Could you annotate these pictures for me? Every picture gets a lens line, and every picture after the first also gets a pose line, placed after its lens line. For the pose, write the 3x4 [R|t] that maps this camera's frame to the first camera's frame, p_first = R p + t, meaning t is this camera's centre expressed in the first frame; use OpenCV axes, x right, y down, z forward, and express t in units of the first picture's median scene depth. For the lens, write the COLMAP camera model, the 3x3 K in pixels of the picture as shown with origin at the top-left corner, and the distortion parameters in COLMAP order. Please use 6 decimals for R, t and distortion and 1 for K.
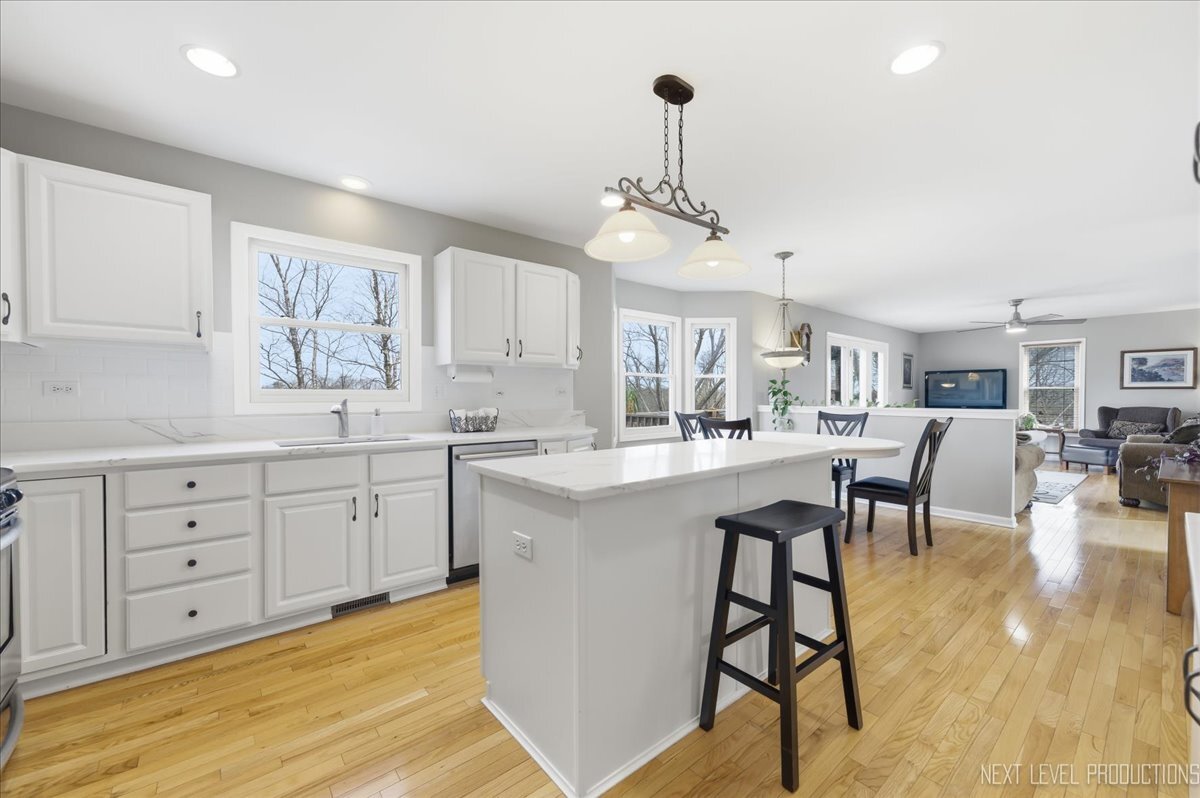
lens RADIAL K [[472.8, 0, 597.4], [0, 472.8, 404.3], [0, 0, 1]] dist [0.006324, -0.001066]
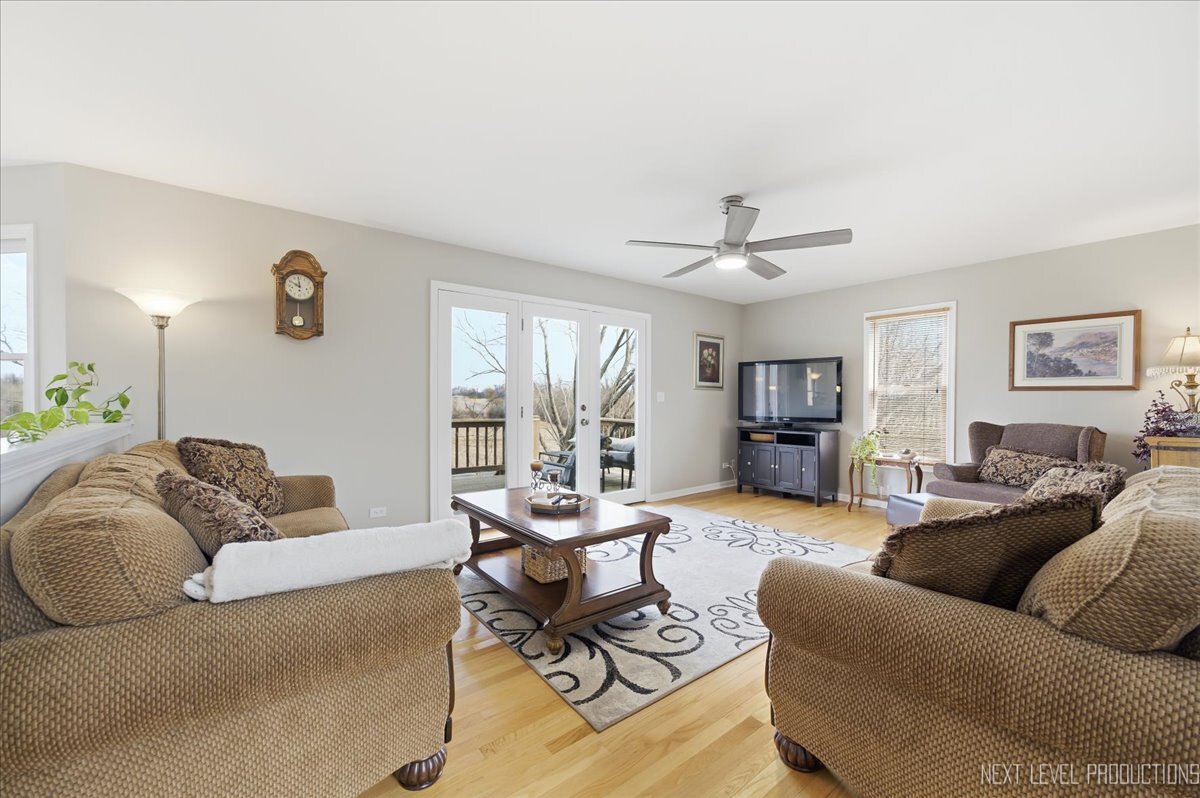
lens RADIAL K [[472.8, 0, 599.5], [0, 472.8, 402.5], [0, 0, 1]] dist [0.006324, -0.001066]
pose [[0.999725, 0.004795, -0.022949, 0.689849], [-0.004999, 0.999948, -0.008854, -0.011799], [0.022906, 0.008966, 0.999697, 0.475709]]
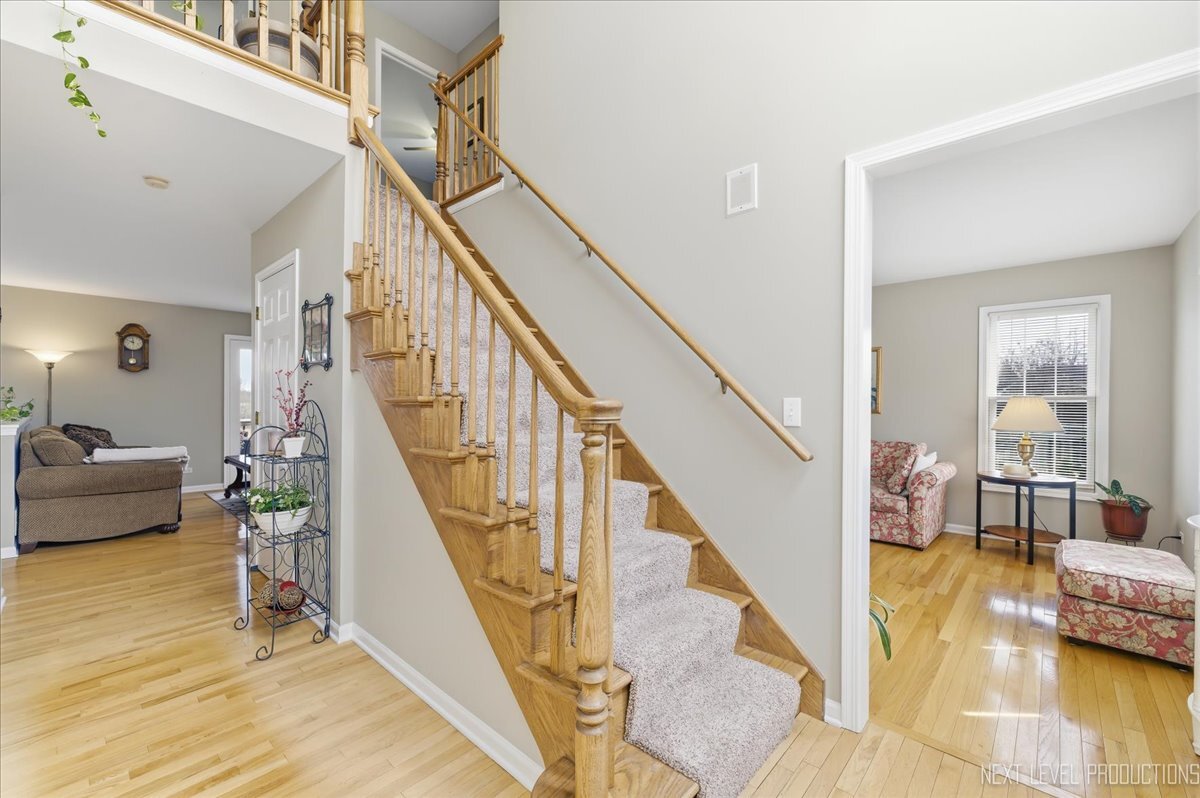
lens RADIAL K [[493.6, 0, 602.7], [0, 493.6, 401.0], [0, 0, 1]] dist [0.000393, -0.000022]
pose [[0.989961, 0.005482, 0.141232, 1.073088], [-0.003313, 0.999873, -0.015587, -0.013434], [-0.141299, 0.014963, 0.989854, -0.033601]]
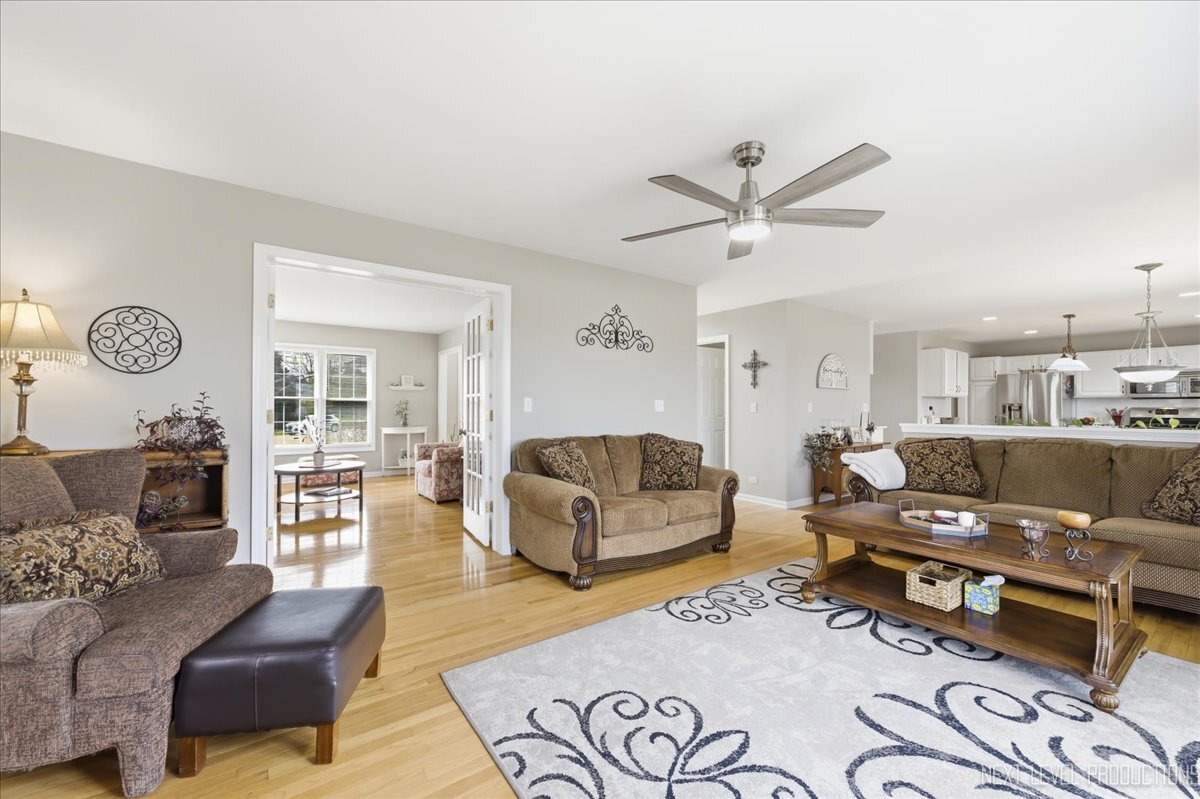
lens RADIAL K [[472.8, 0, 600.0], [0, 472.8, 407.9], [0, 0, 1]] dist [0.006324, -0.001066]
pose [[-0.997963, -0.002135, 0.063761, 0.880103], [-0.001606, 0.999964, 0.008353, -0.021252], [-0.063777, 0.008234, -0.997930, 1.243200]]
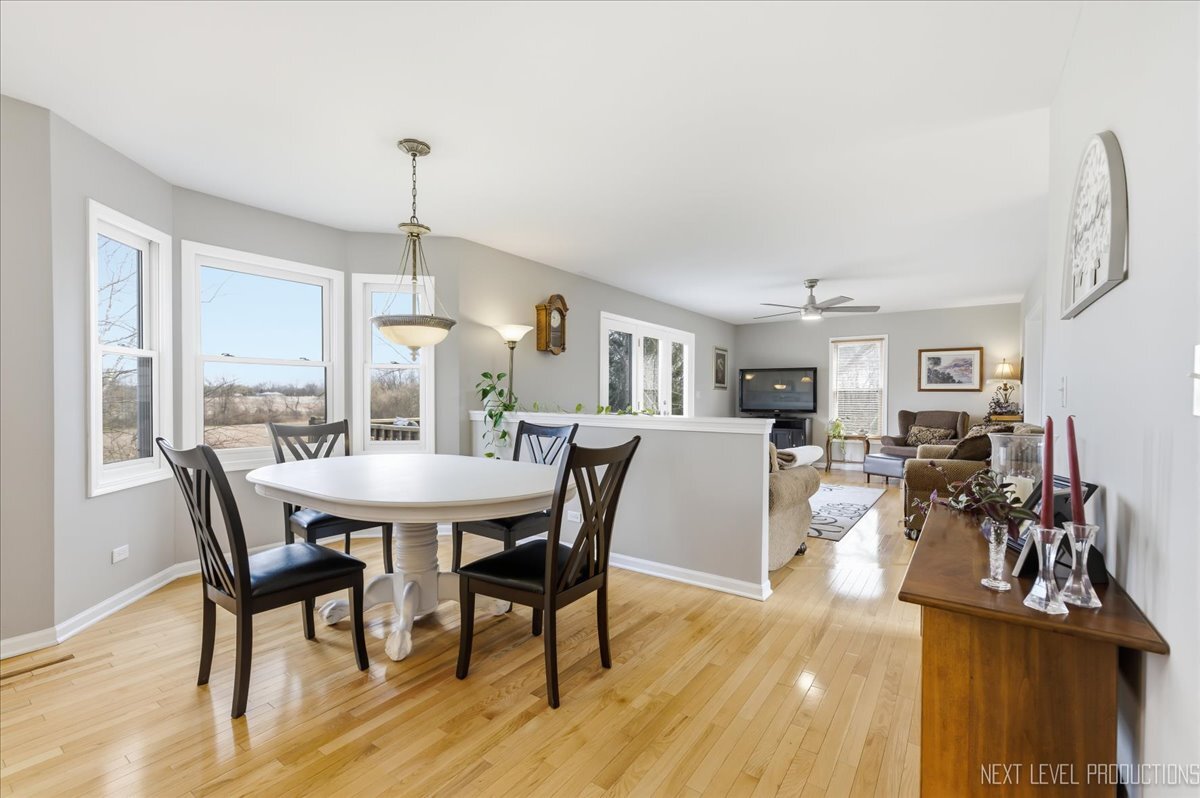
lens RADIAL K [[520.0, 0, 596.0], [0, 520.0, 404.9], [0, 0, 1]] dist [-0.003920, 0.002609]
pose [[0.967356, 0.000989, 0.253418, 0.271419], [-0.000526, 0.999998, -0.001896, -0.003988], [-0.253420, 0.001700, 0.967355, 0.210440]]
